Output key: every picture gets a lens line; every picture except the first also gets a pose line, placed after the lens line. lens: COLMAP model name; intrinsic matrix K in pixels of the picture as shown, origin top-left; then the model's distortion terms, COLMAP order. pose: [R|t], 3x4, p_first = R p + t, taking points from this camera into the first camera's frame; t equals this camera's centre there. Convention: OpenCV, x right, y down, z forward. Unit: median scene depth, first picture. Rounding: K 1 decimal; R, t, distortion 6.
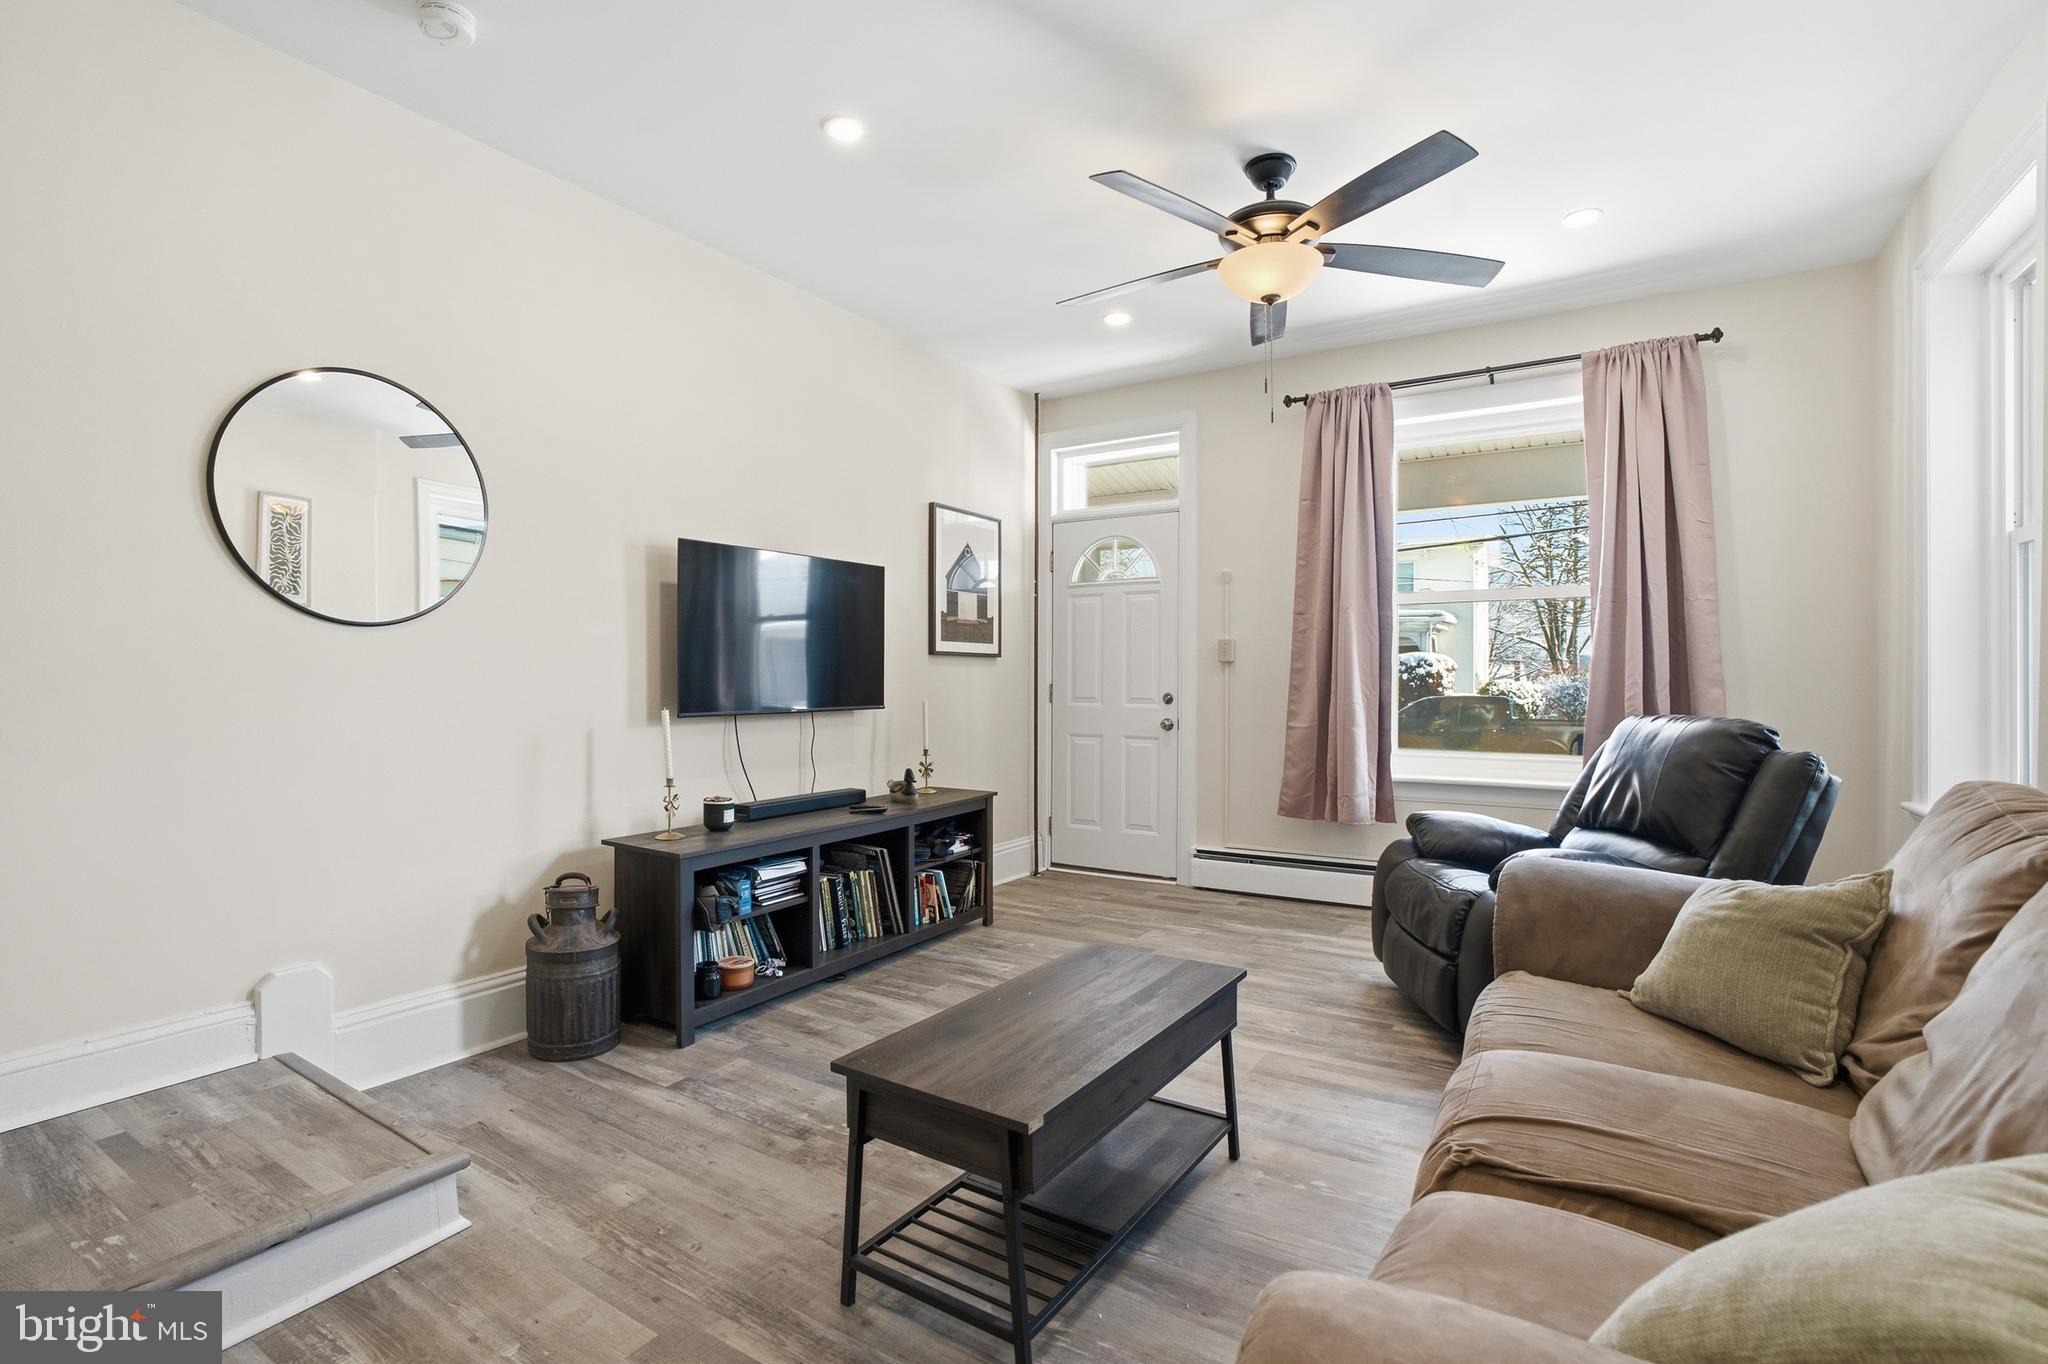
lens RADIAL K [[941.8, 0, 1025.8], [0, 941.8, 671.4], [0, 0, 1]] dist [-0.072687, 0.031508]
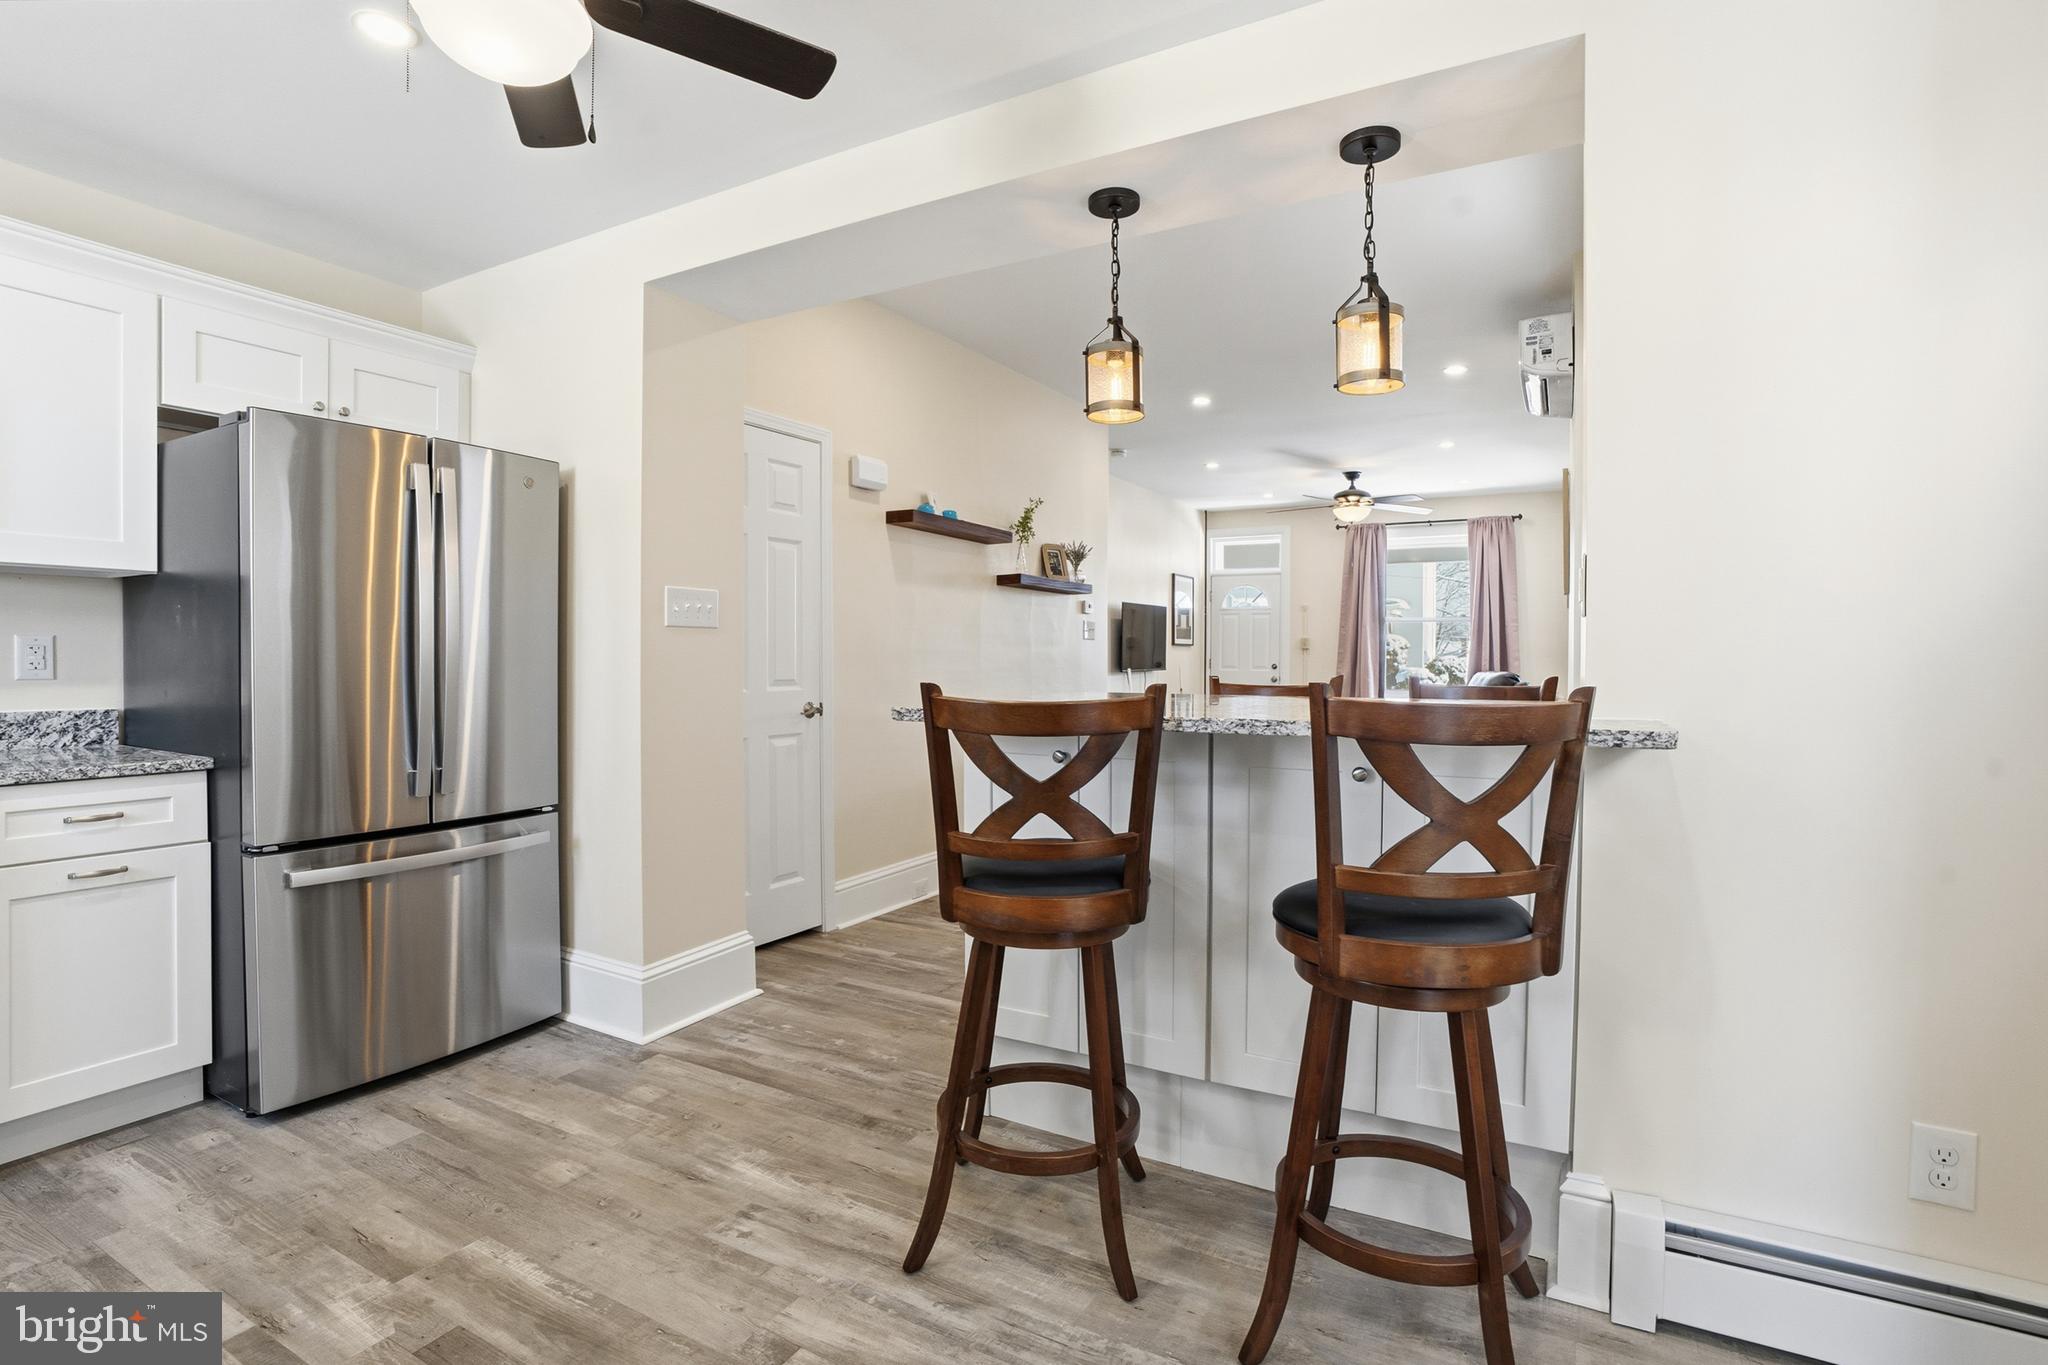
lens RADIAL K [[971.9, 0, 1022.8], [0, 971.9, 652.3], [0, 0, 1]] dist [-0.075672, 0.028854]
pose [[0.998501, 0.005811, 0.054423, -0.724465], [-0.006258, 0.999948, 0.008045, -0.021190], [-0.054374, -0.008374, 0.998486, -1.518837]]
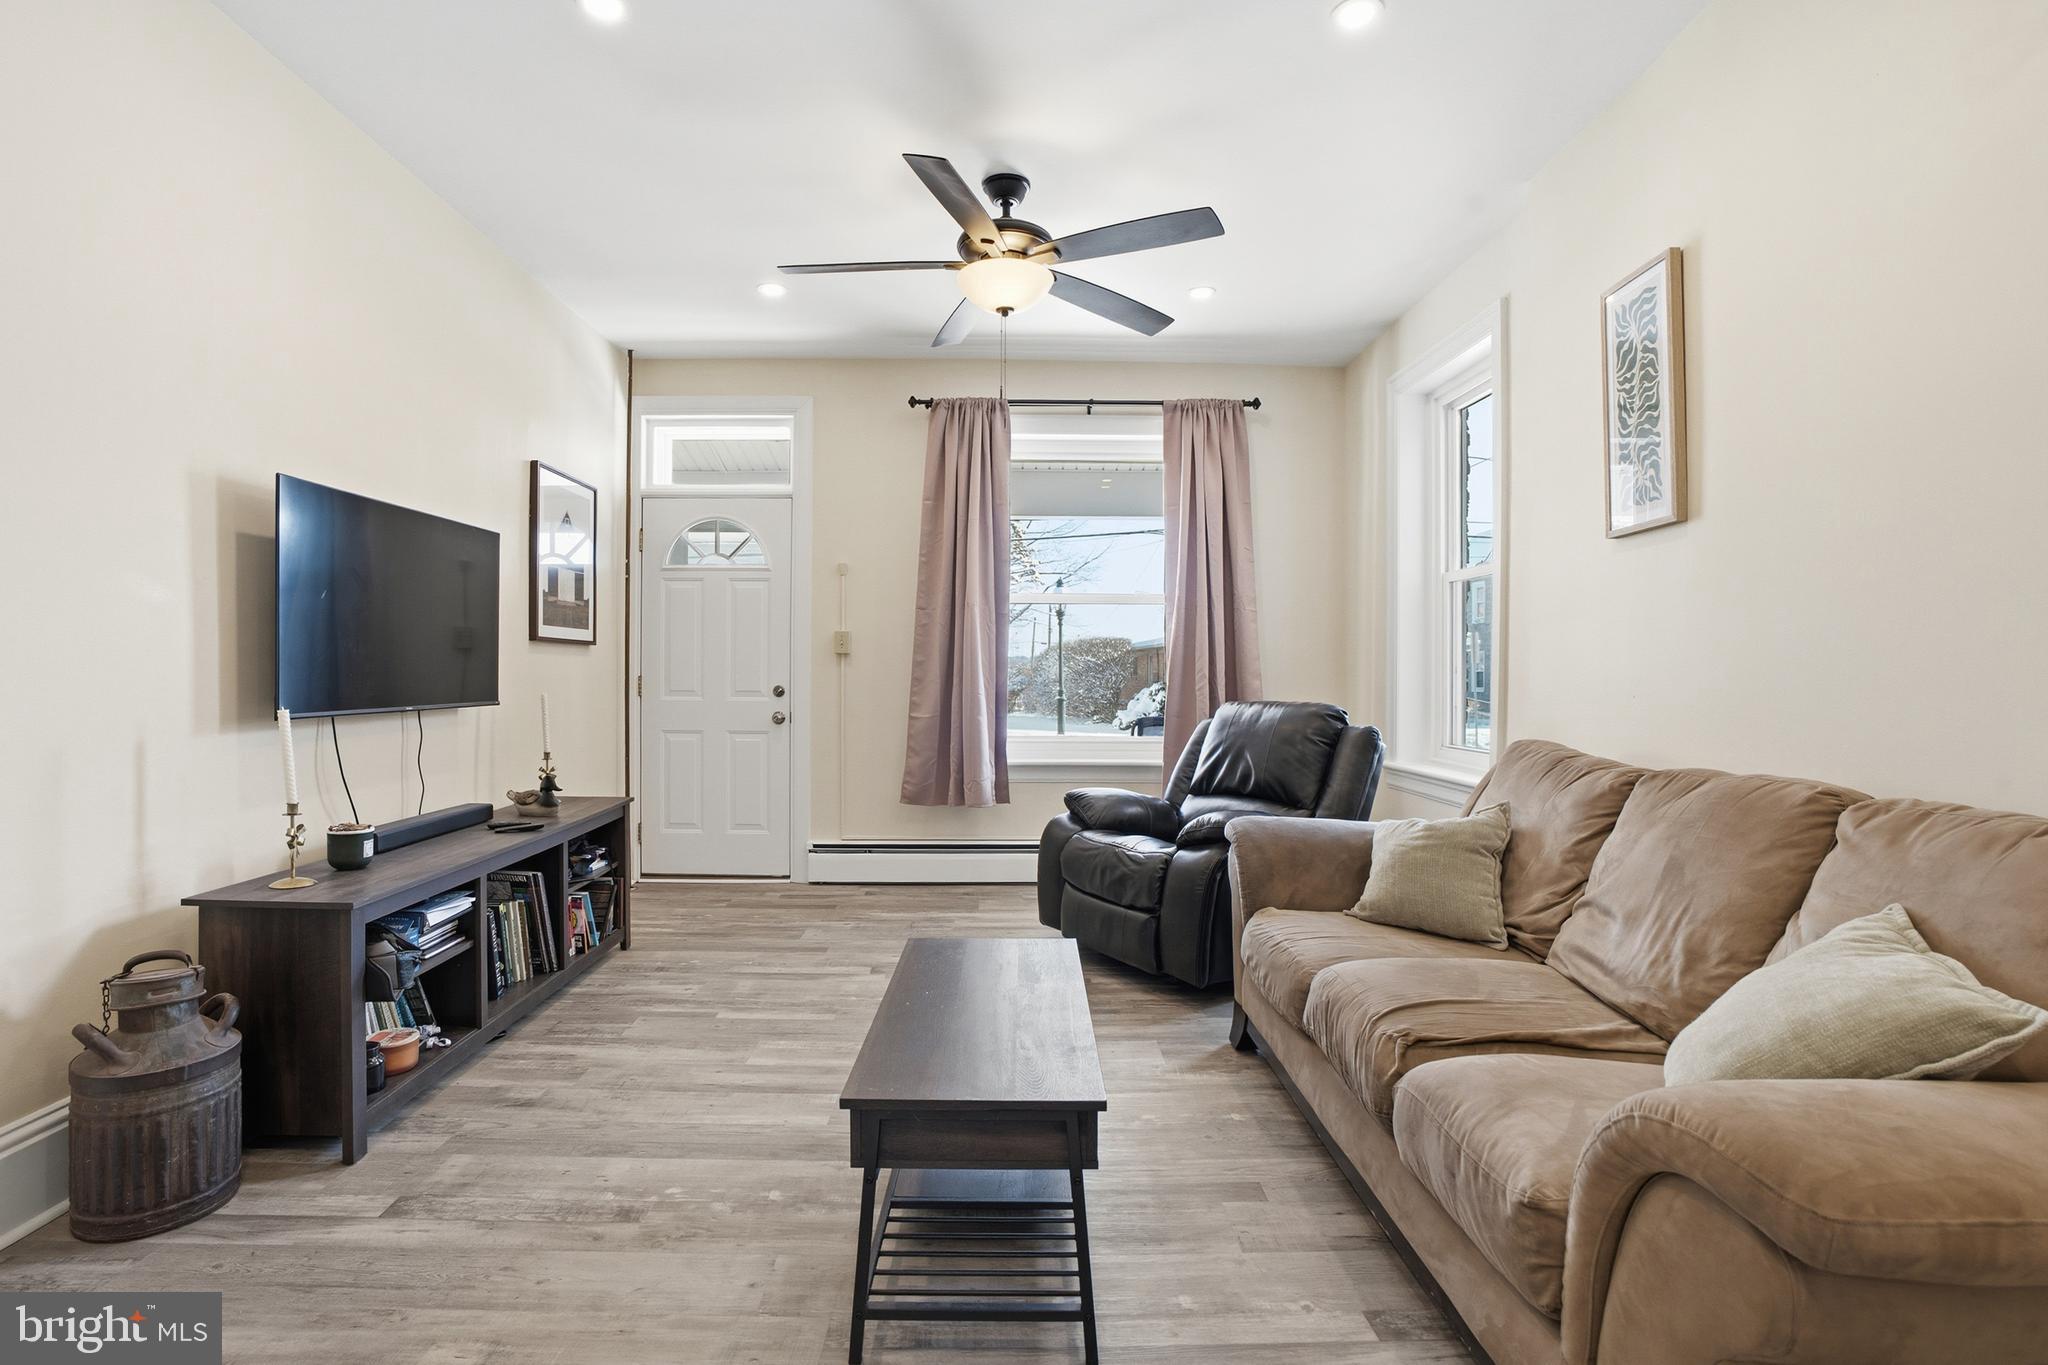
lens RADIAL K [[954.4, 0, 1011.8], [0, 954.4, 676.0], [0, 0, 1]] dist [-0.073720, 0.030644]
pose [[0.835591, 0.001673, 0.549349, -0.263152], [-0.008078, 0.999925, 0.009241, 0.003331], [-0.549292, -0.012160, 0.835542, 0.076514]]
